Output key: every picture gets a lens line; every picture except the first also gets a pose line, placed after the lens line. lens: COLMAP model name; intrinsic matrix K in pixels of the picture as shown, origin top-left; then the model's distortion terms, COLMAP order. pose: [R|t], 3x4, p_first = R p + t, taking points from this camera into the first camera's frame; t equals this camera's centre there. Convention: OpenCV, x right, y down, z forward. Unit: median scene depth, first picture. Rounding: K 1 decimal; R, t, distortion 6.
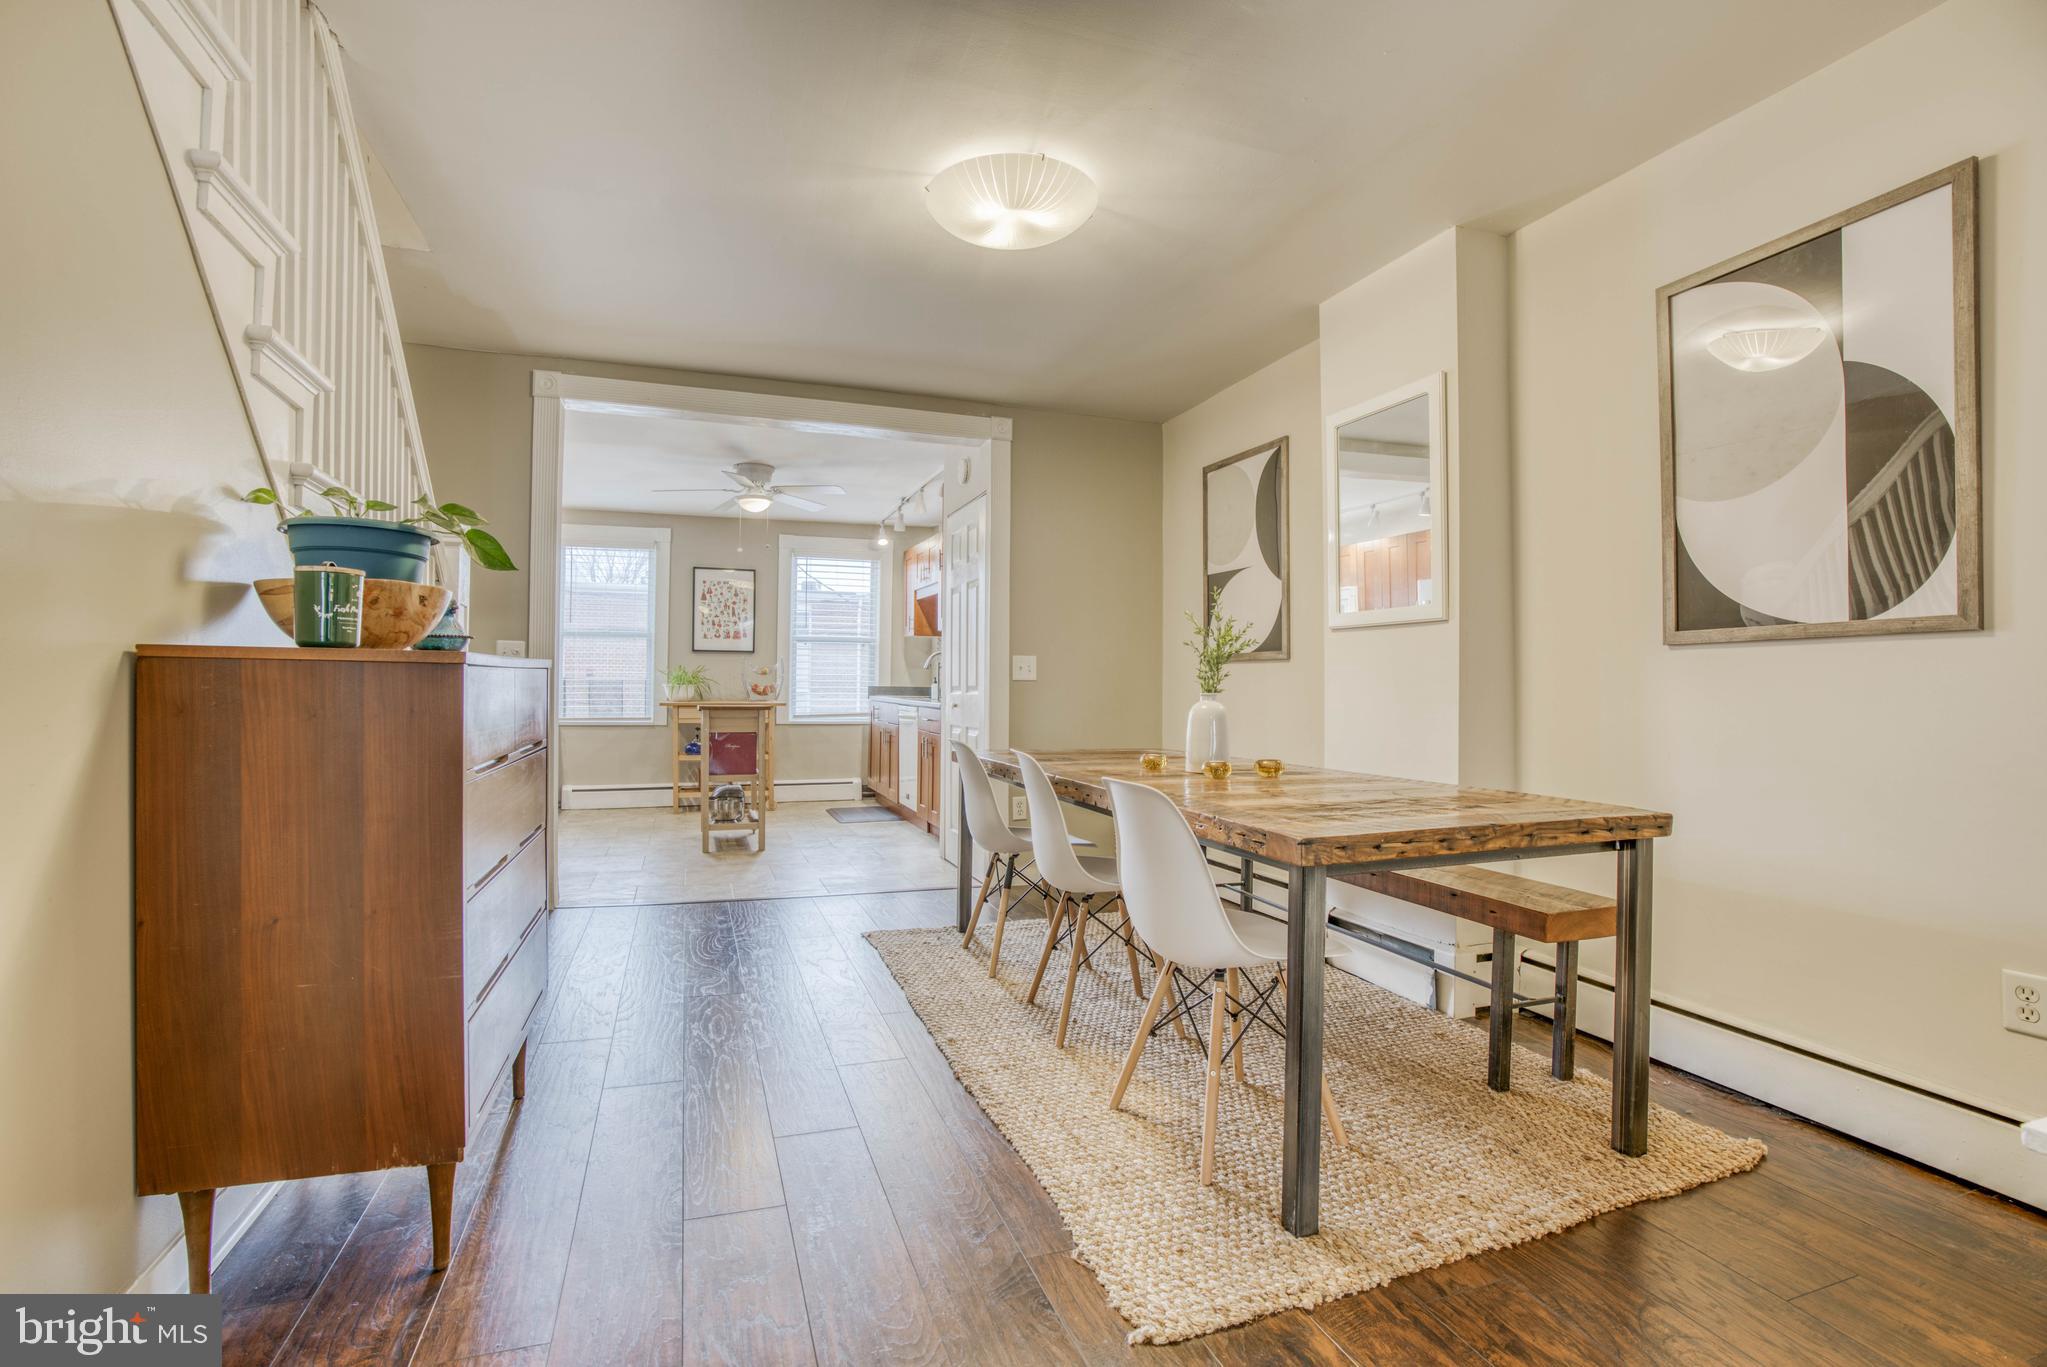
lens RADIAL K [[944.0, 0, 1010.7], [0, 944.0, 687.6], [0, 0, 1]] dist [-0.061064, 0.023076]
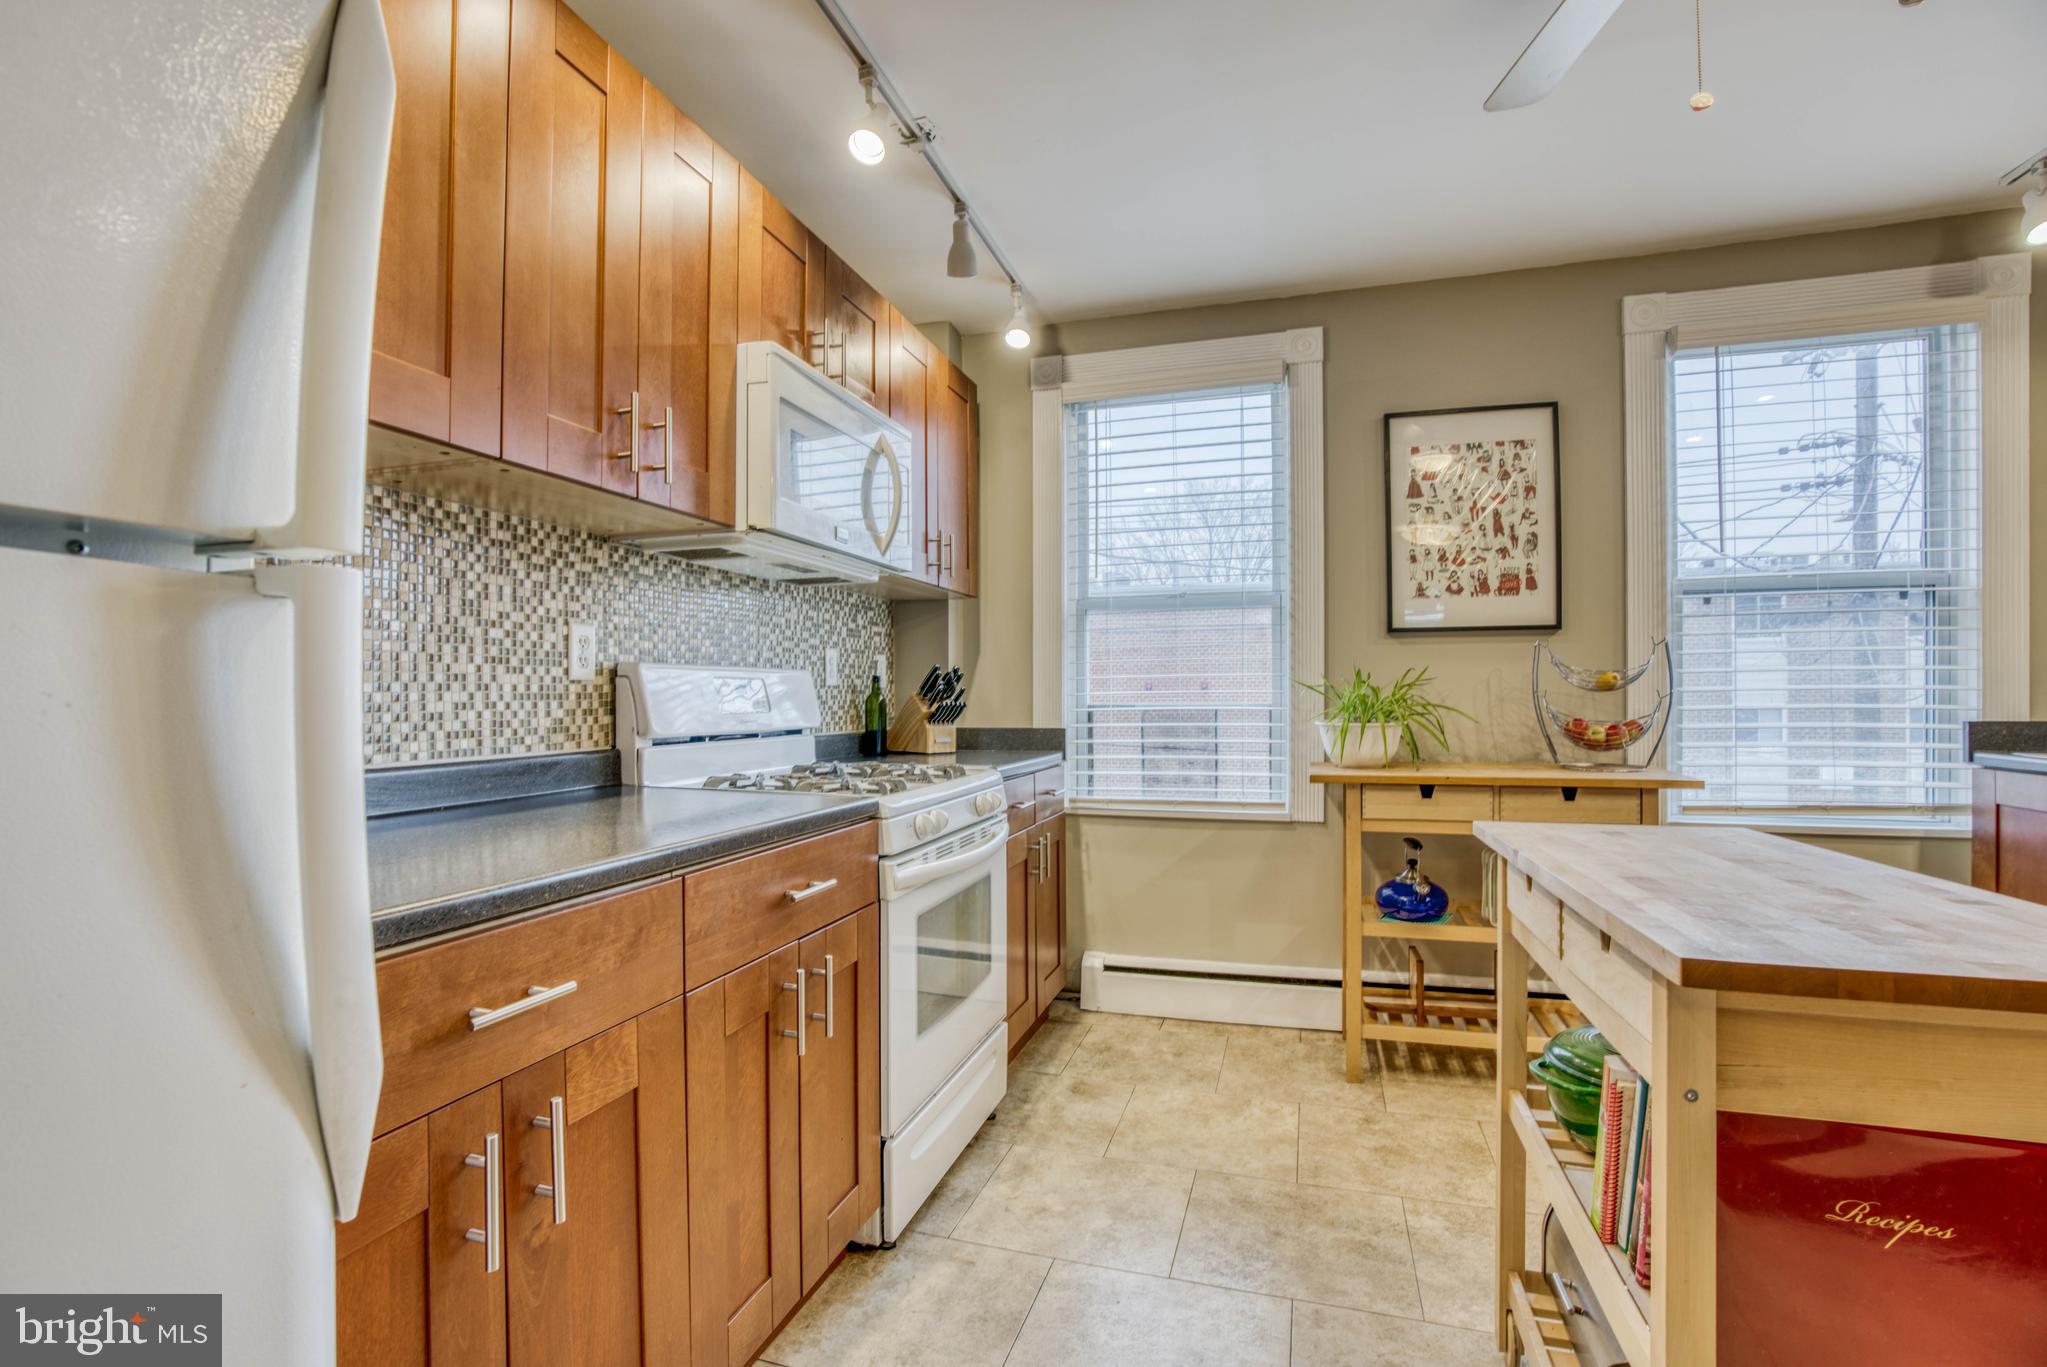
lens RADIAL K [[944.0, 0, 1015.8], [0, 944.0, 694.6], [0, 0, 1]] dist [-0.061064, 0.023076]
pose [[0.801230, -0.017113, -0.598112, -0.724301], [0.012528, 0.999852, -0.011826, -0.033798], [0.598226, 0.001983, 0.801325, 1.869694]]
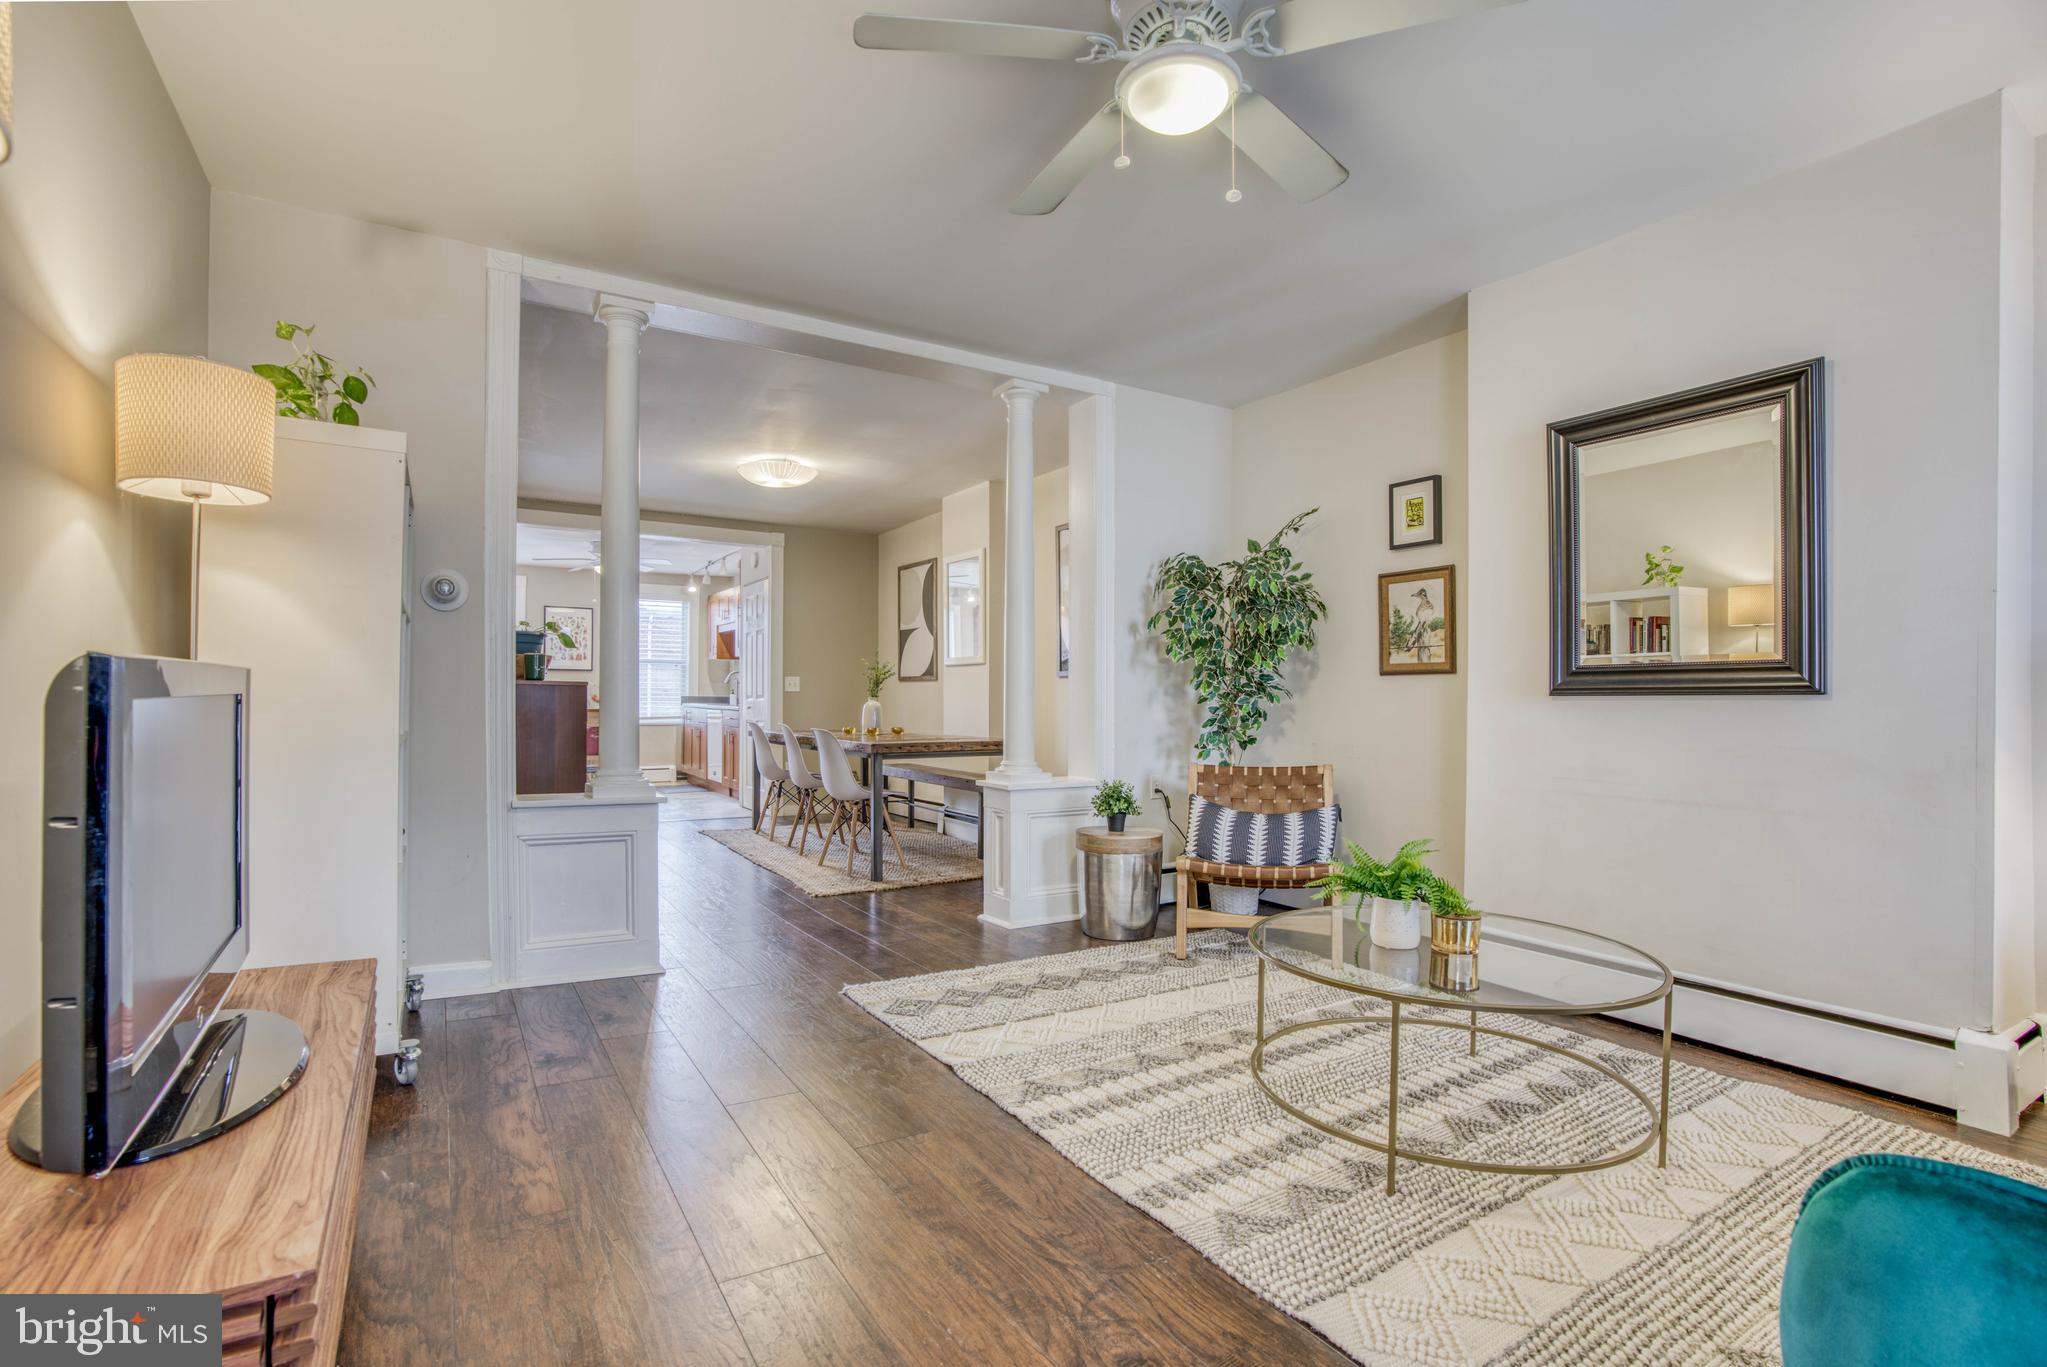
lens RADIAL K [[944.0, 0, 1002.3], [0, 944.0, 707.2], [0, 0, 1]] dist [-0.061064, 0.023076]
pose [[0.978377, -0.003855, 0.206793, 0.059876], [0.002165, 0.999962, 0.008399, 0.011479], [-0.206818, -0.007770, 0.978349, -1.240463]]
